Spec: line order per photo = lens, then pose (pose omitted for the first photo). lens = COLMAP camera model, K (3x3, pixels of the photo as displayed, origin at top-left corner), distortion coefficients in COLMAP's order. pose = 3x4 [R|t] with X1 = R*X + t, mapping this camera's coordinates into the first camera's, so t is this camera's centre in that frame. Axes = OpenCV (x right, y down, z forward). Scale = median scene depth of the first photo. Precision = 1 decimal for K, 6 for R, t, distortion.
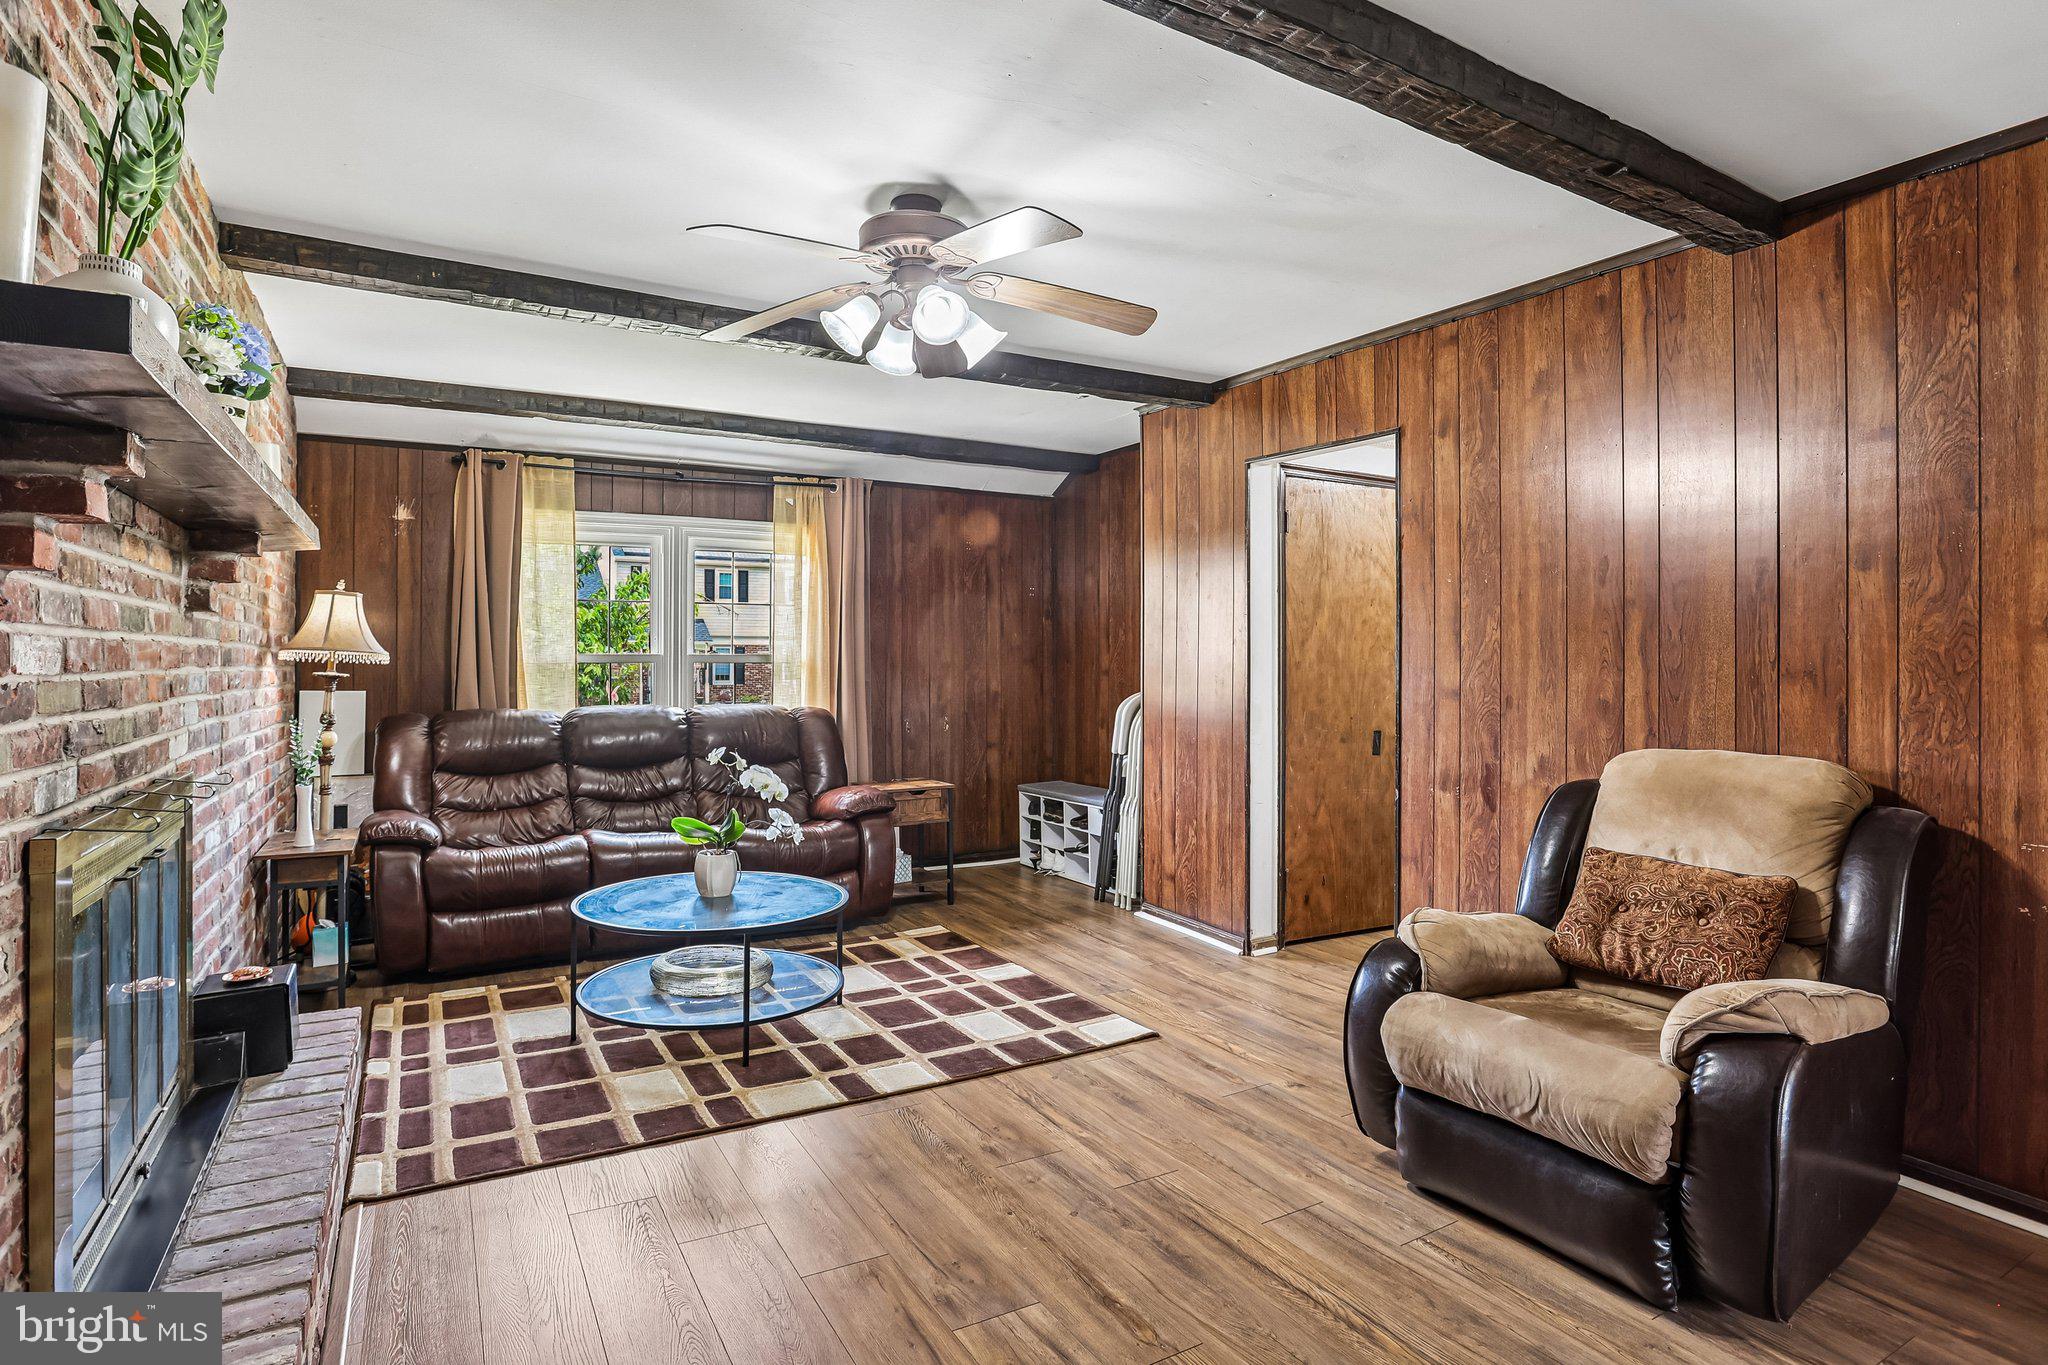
lens RADIAL K [[1054.4, 0, 994.4], [0, 1054.4, 642.9], [0, 0, 1]] dist [-0.088524, 0.039850]
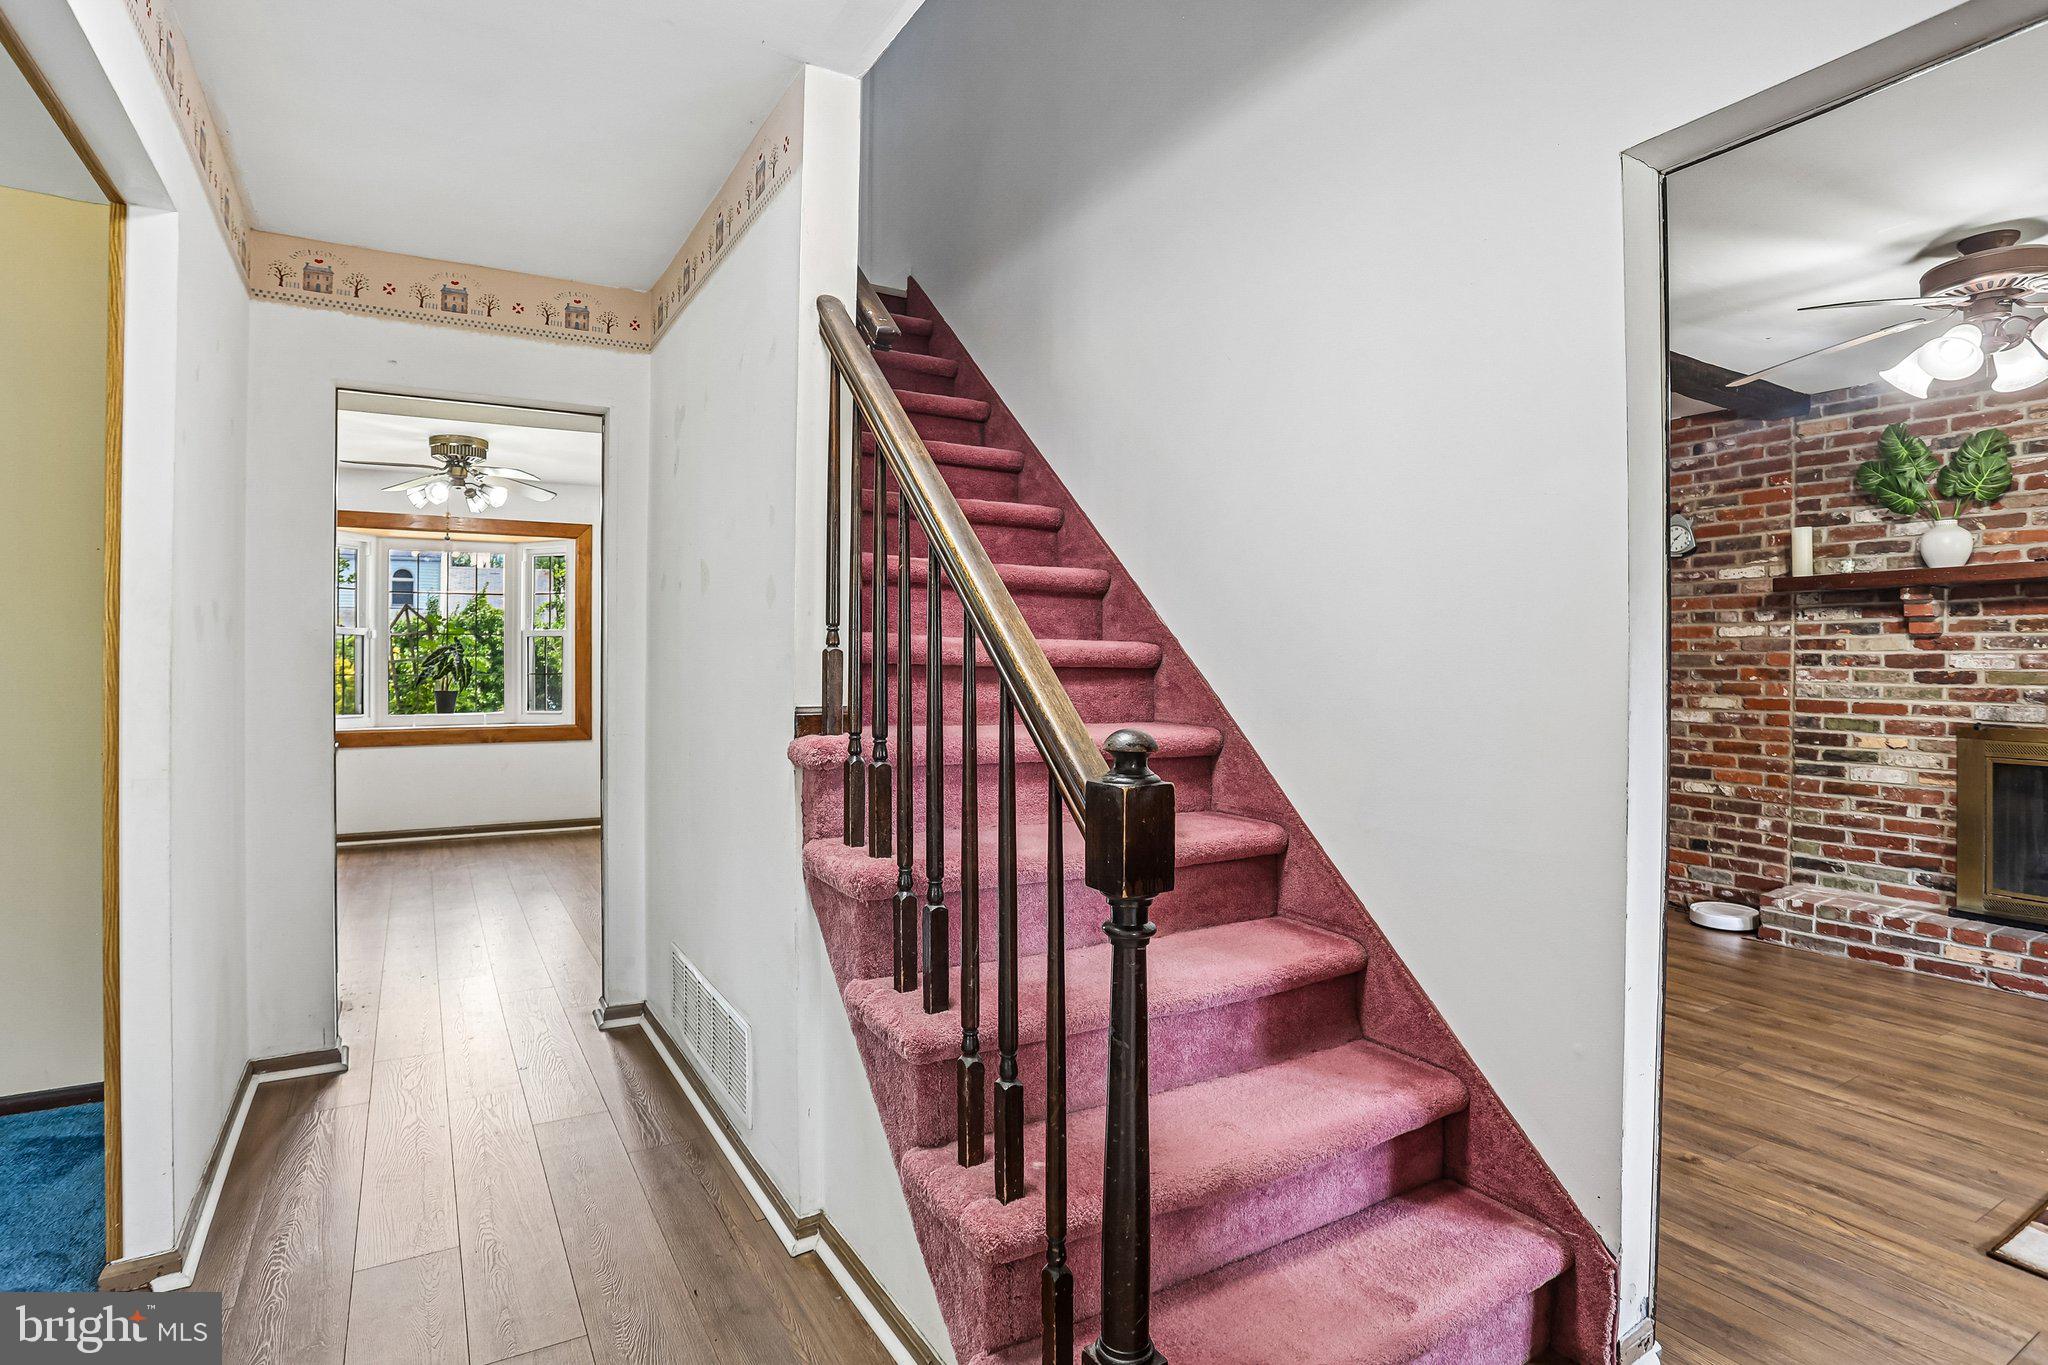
lens RADIAL K [[1040.4, 0, 983.7], [0, 1040.4, 657.9], [0, 0, 1]] dist [-0.070892, 0.025599]
pose [[-0.999961, -0.008730, -0.001438, 0.722968], [-0.008696, 0.999716, -0.022194, 0.035088], [0.001631, -0.022181, -0.999753, 1.512679]]
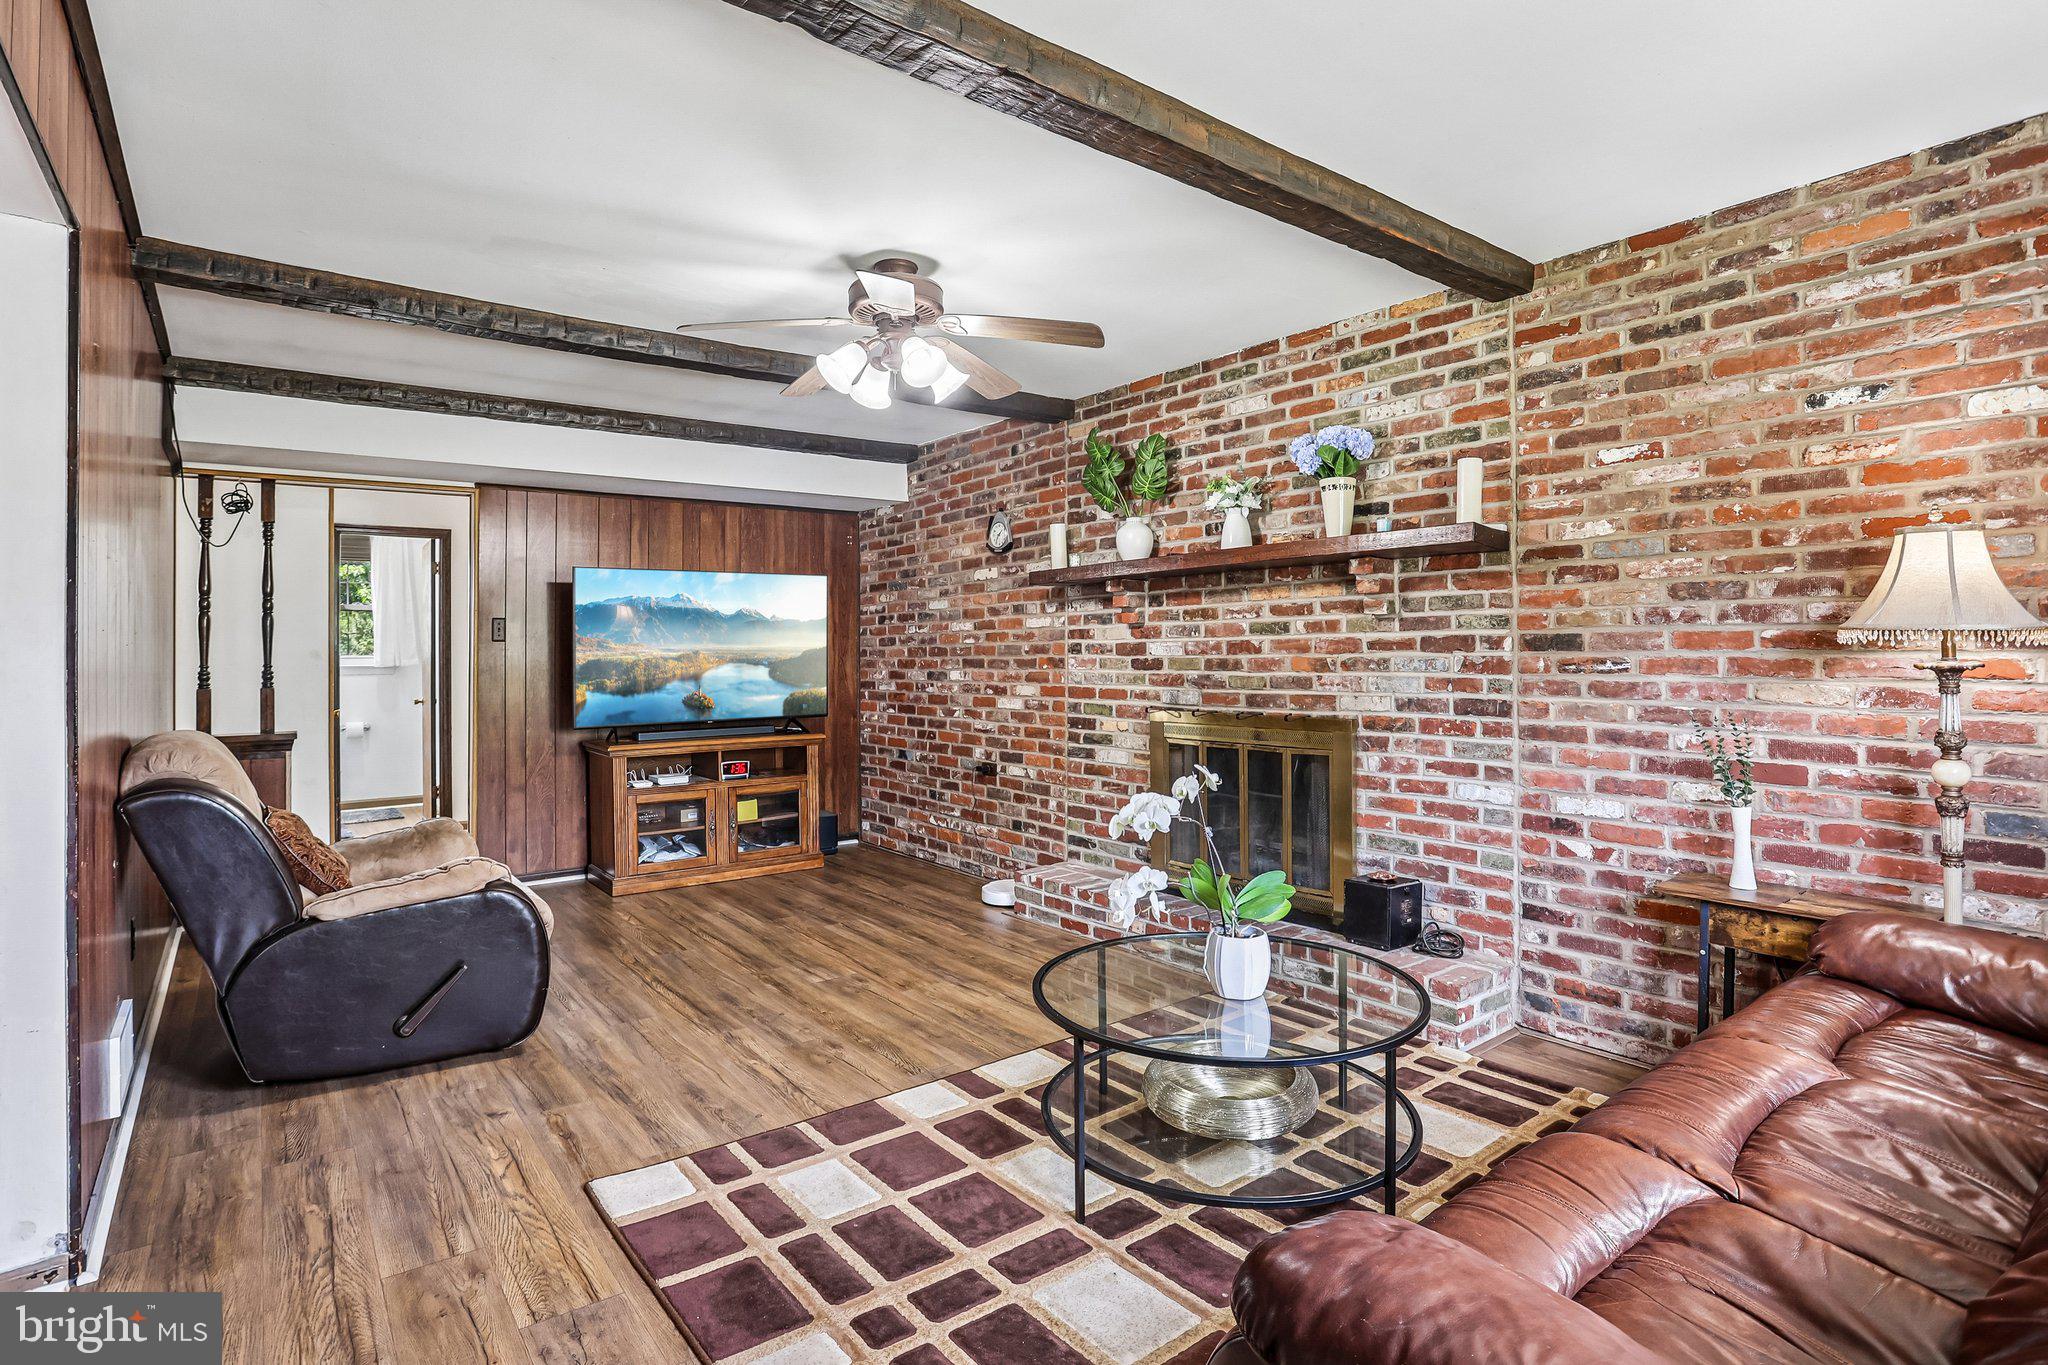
lens RADIAL K [[1054.4, 0, 994.4], [0, 1054.4, 642.9], [0, 0, 1]] dist [-0.088524, 0.039850]
pose [[-0.992224, 0.004069, -0.124398, -0.028868], [0.007840, 0.999524, -0.029841, 0.033691], [0.124217, -0.030584, -0.991784, 1.633220]]
